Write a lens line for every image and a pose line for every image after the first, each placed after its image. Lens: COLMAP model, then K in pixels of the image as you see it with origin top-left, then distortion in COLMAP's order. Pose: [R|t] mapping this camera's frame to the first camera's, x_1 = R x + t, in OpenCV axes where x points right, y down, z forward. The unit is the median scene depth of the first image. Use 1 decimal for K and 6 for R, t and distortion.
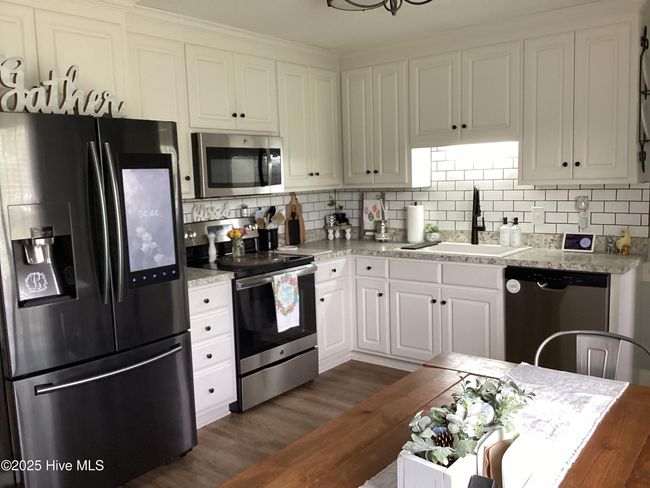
lens RADIAL K [[588.9, 0, 325.0], [0, 588.9, 245.0], [0, 0, 1]] dist [-0.090471, 0.000000]
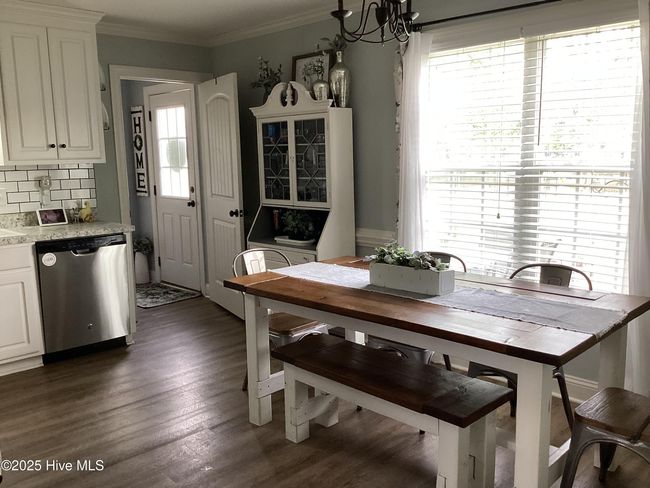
lens RADIAL K [[588.9, 0, 325.6], [0, 588.9, 244.3], [0, 0, 1]] dist [-0.090471, 0.000000]
pose [[0.177561, -0.126087, 0.975999, -0.550708], [0.117264, 0.987403, 0.106227, -0.008493], [-0.977098, 0.095587, 0.190110, 0.273530]]
